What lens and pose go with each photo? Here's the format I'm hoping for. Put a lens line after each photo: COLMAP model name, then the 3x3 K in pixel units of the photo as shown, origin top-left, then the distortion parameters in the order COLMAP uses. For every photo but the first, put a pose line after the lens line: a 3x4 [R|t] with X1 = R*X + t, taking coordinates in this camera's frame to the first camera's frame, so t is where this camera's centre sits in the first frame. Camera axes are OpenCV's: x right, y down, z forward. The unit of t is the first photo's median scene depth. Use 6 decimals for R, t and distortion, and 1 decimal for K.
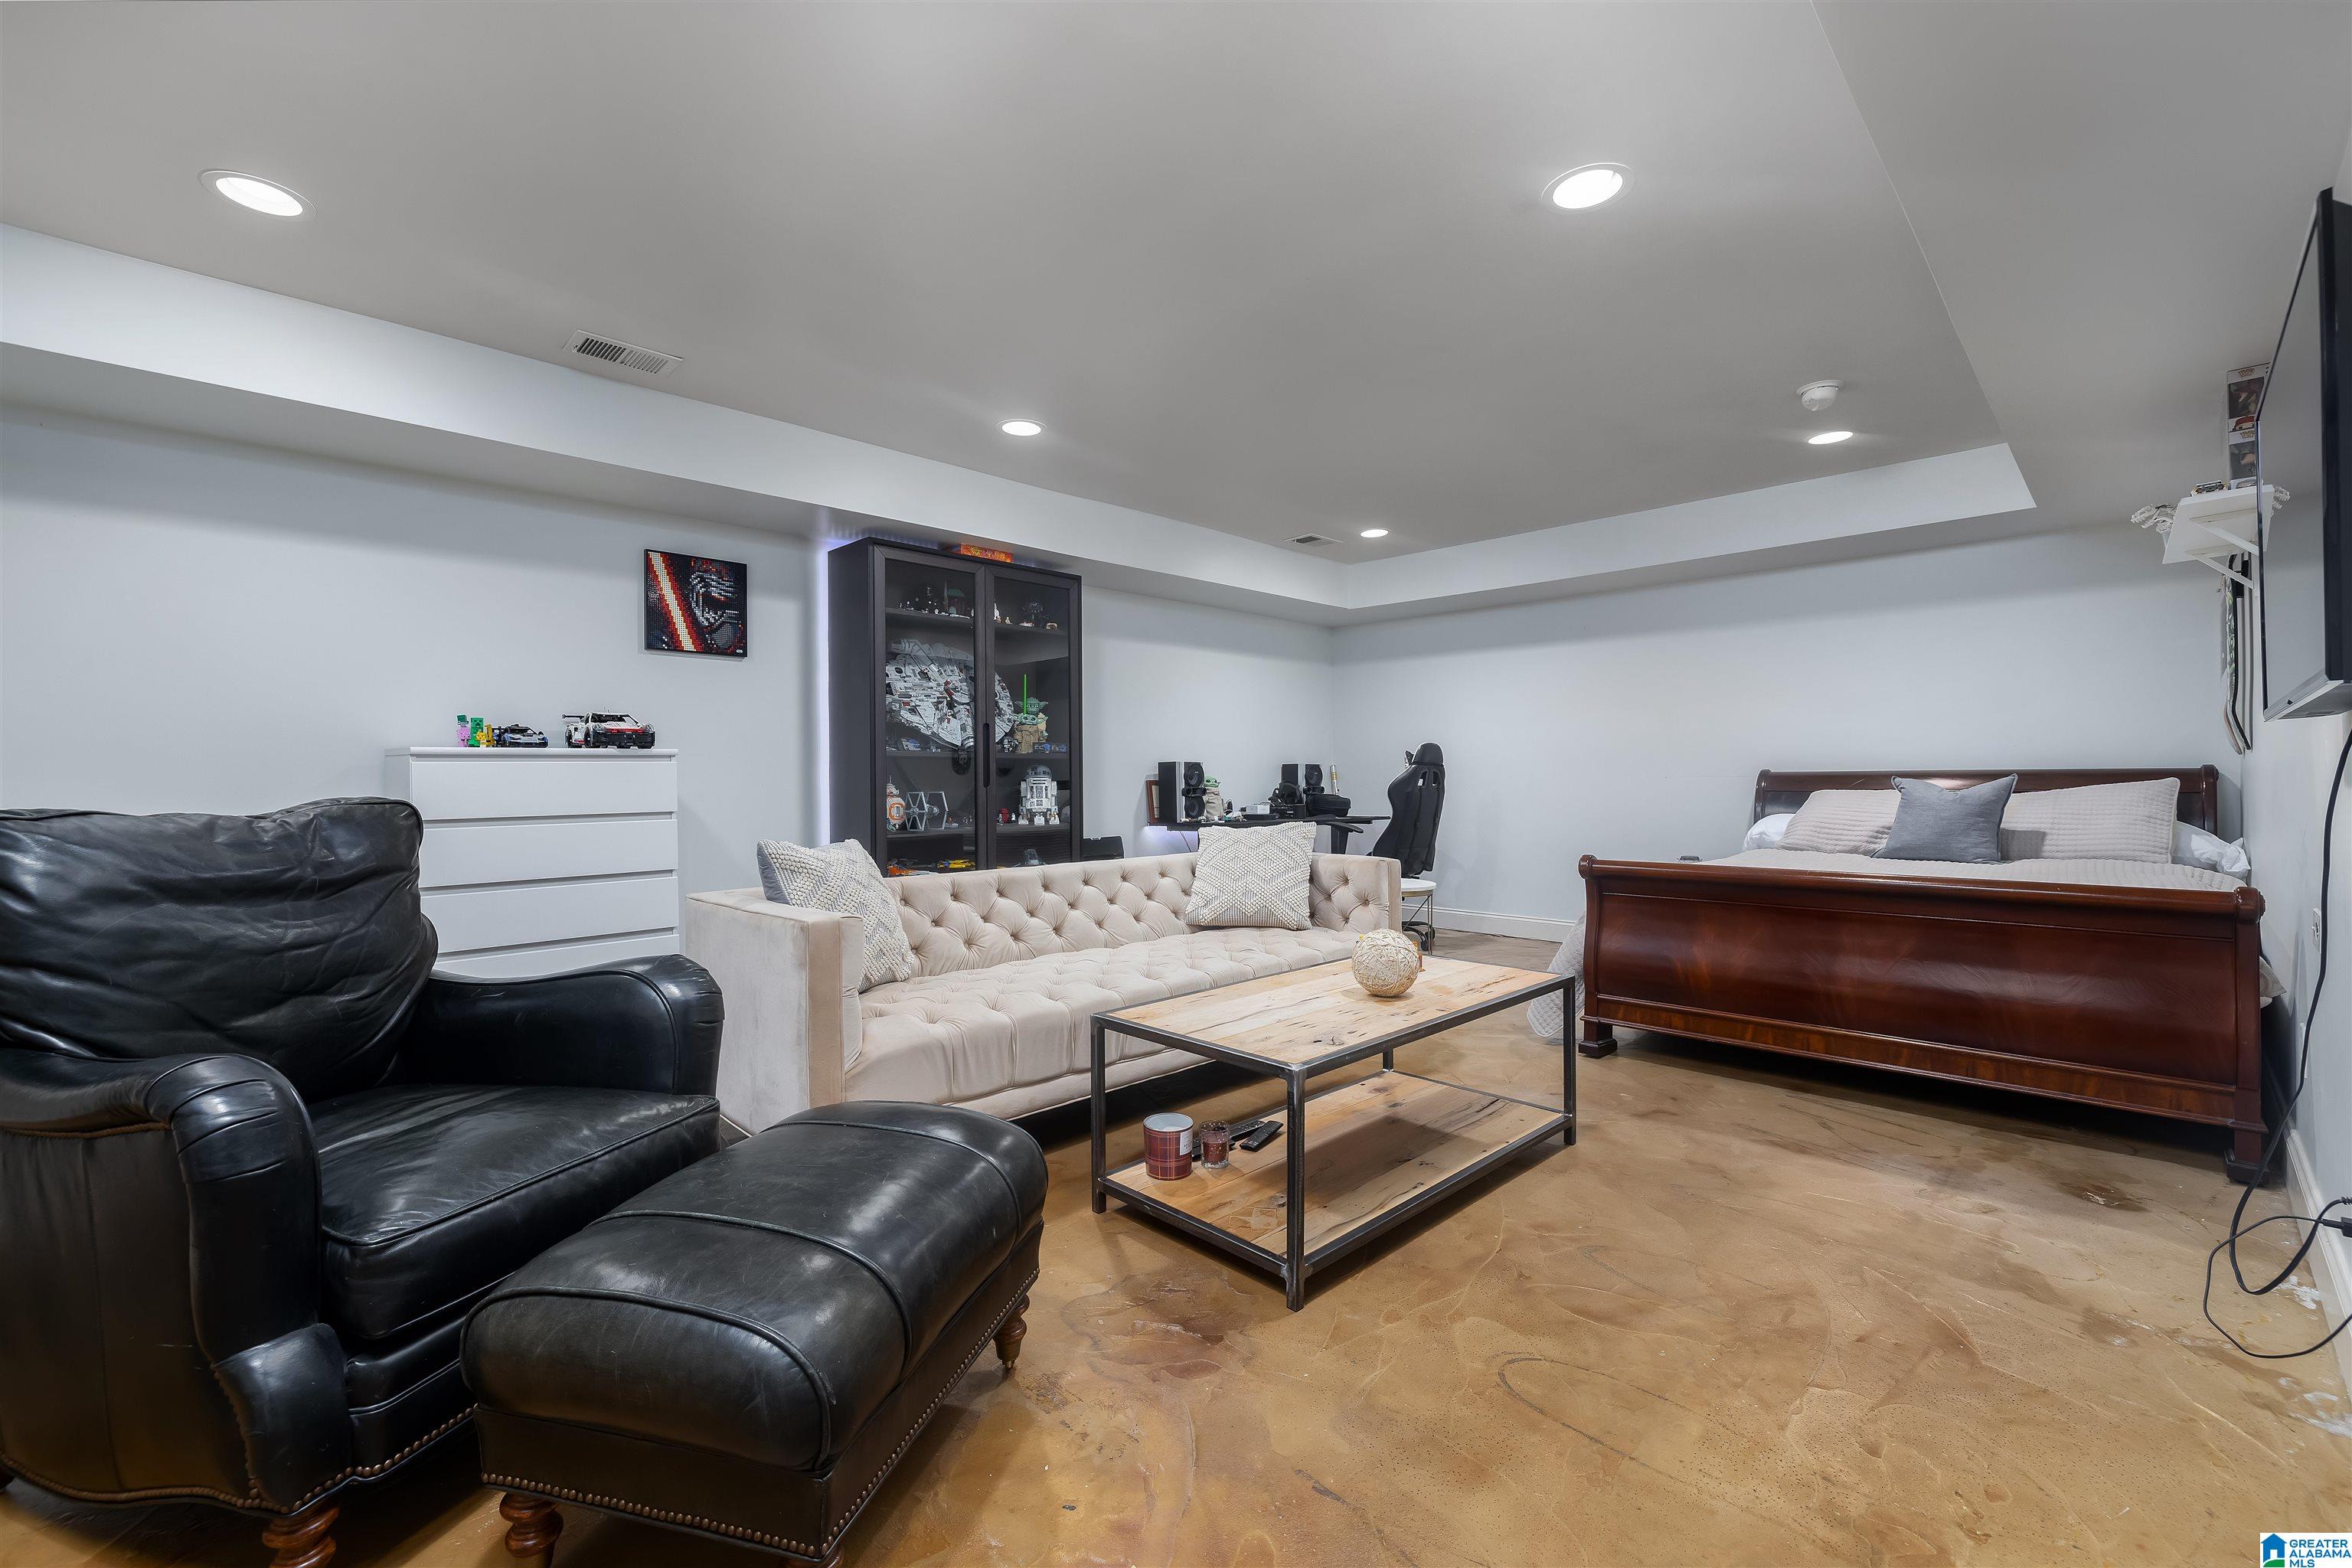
lens RADIAL K [[1007.9, 0, 1177.4], [0, 1007.9, 779.0], [0, 0, 1]] dist [0.000534, -0.000216]
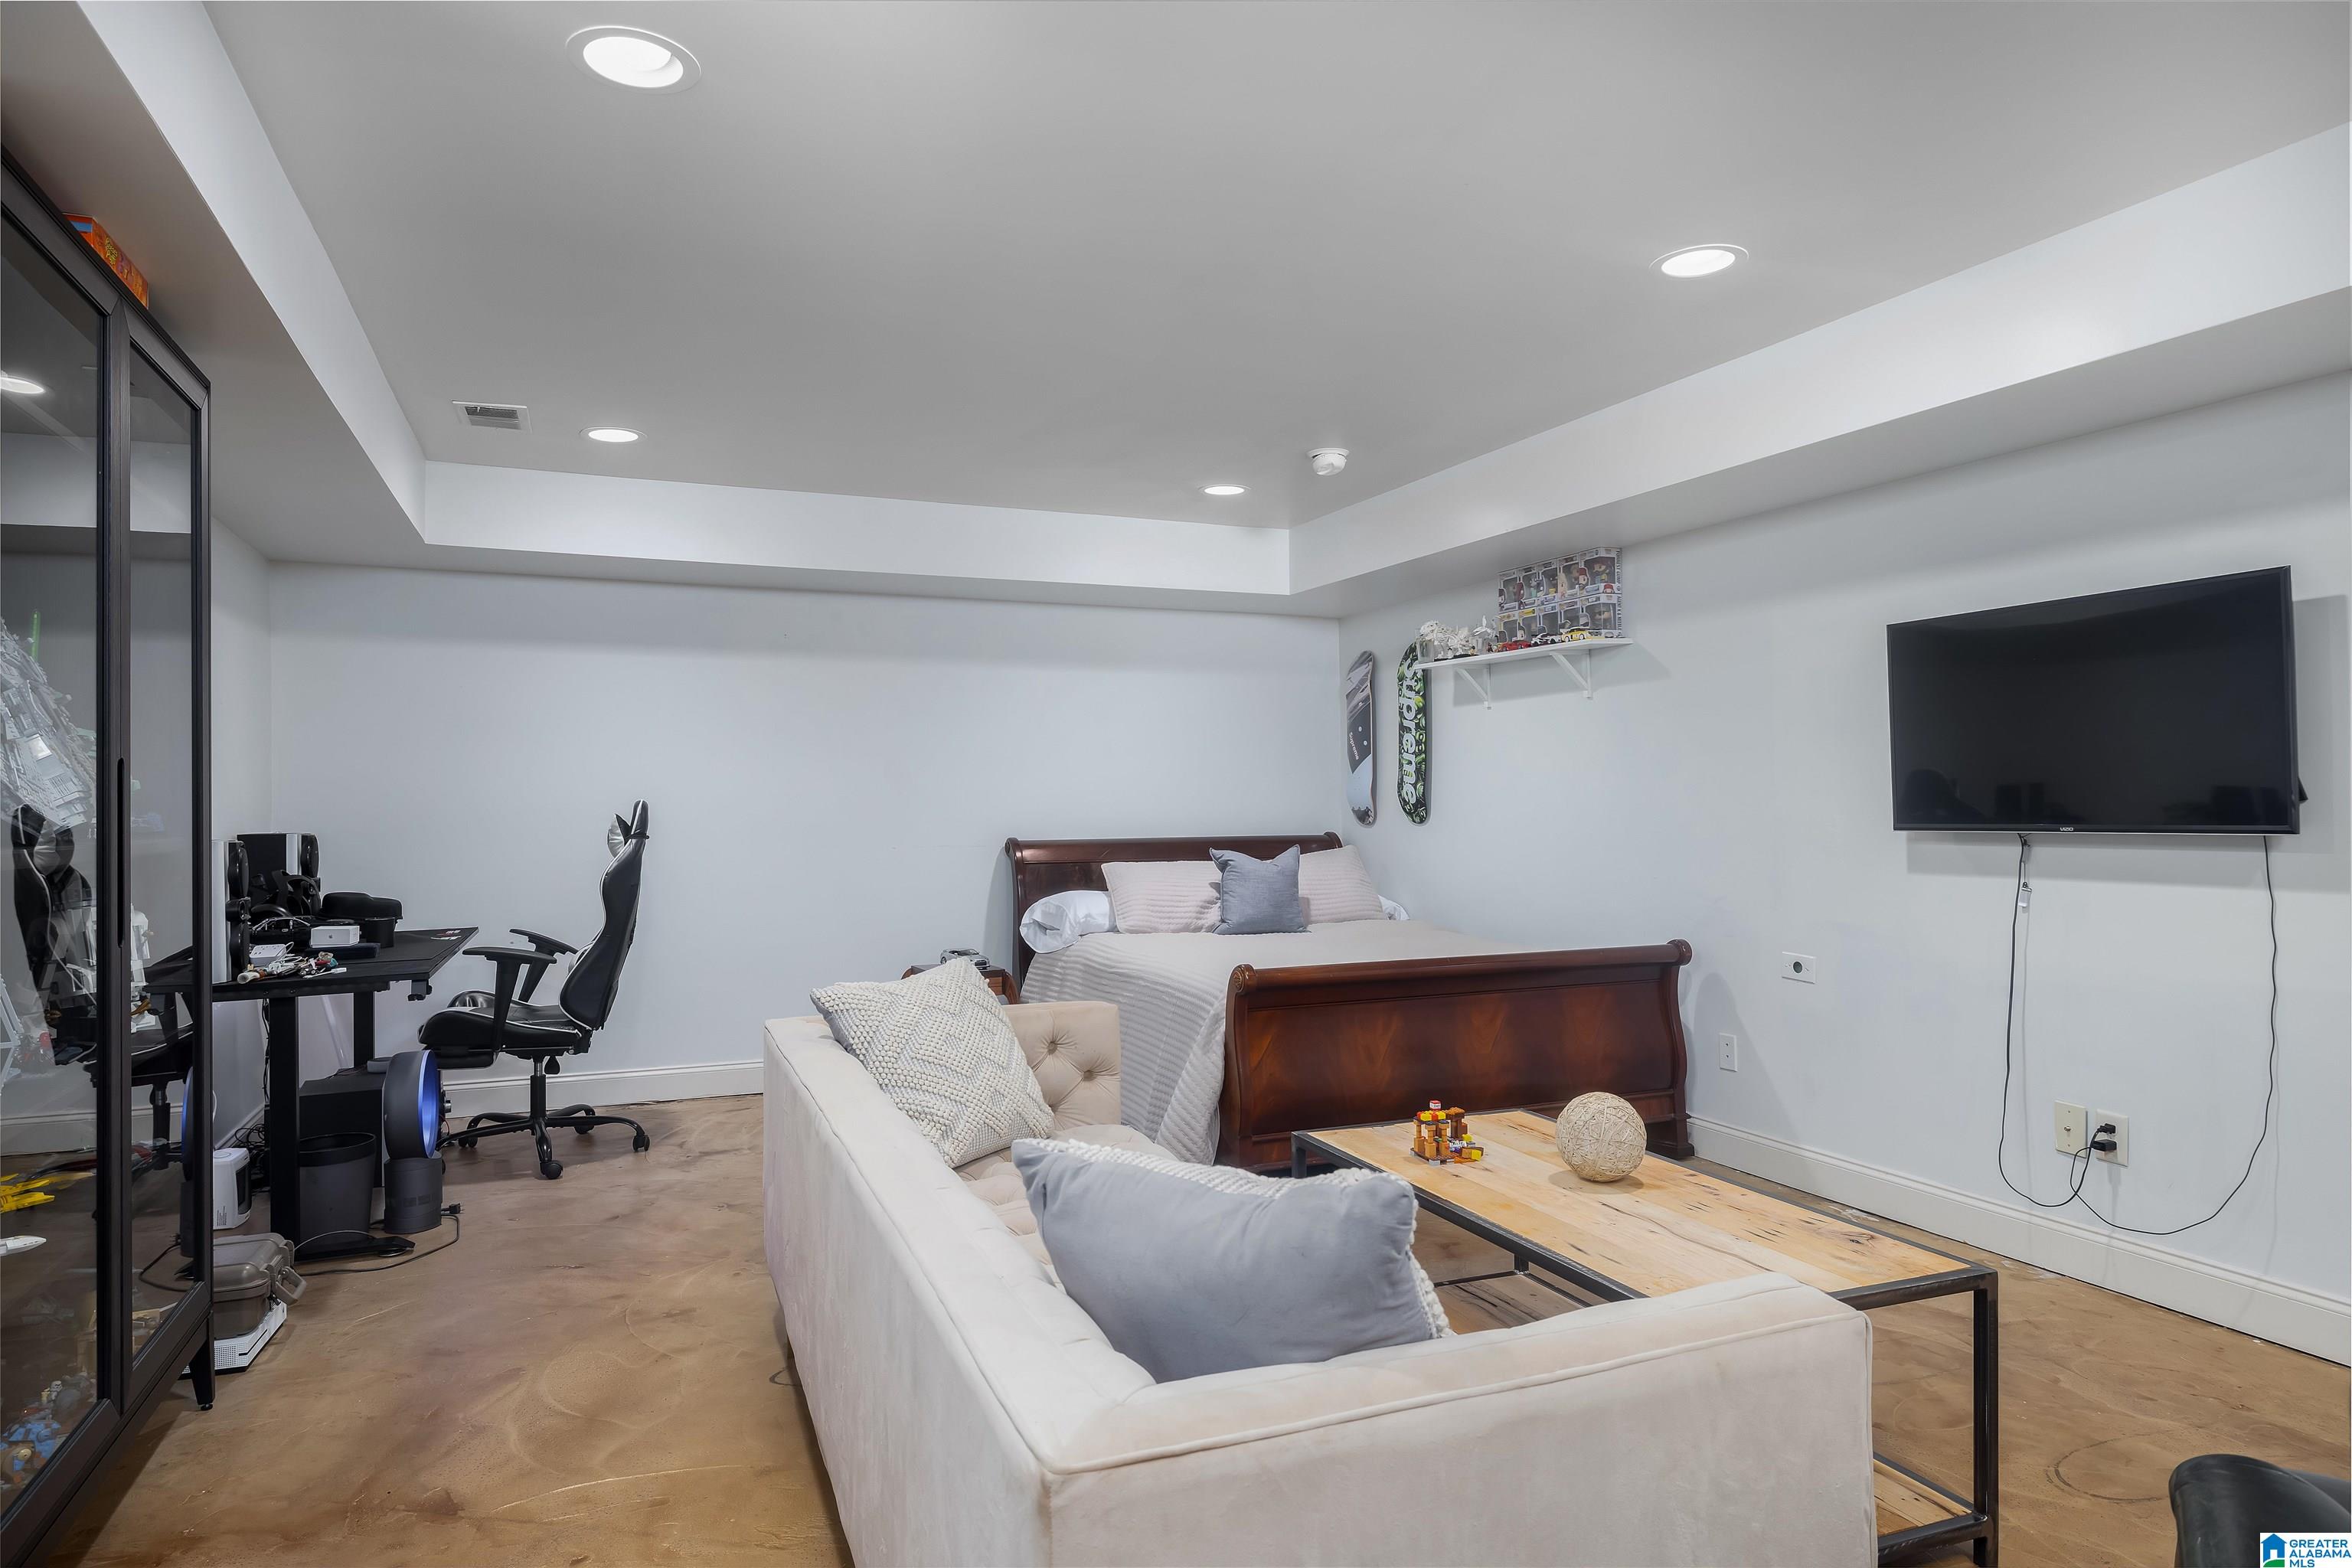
lens RADIAL K [[1385.4, 0, 1181.0], [0, 1385.4, 793.5], [0, 0, 1]] dist [0.005486, 0.000307]
pose [[0.371013, 0.008958, 0.928584, -0.526926], [0.002211, 0.999942, -0.010529, -0.040608], [-0.928625, 0.005959, 0.370972, 0.529713]]
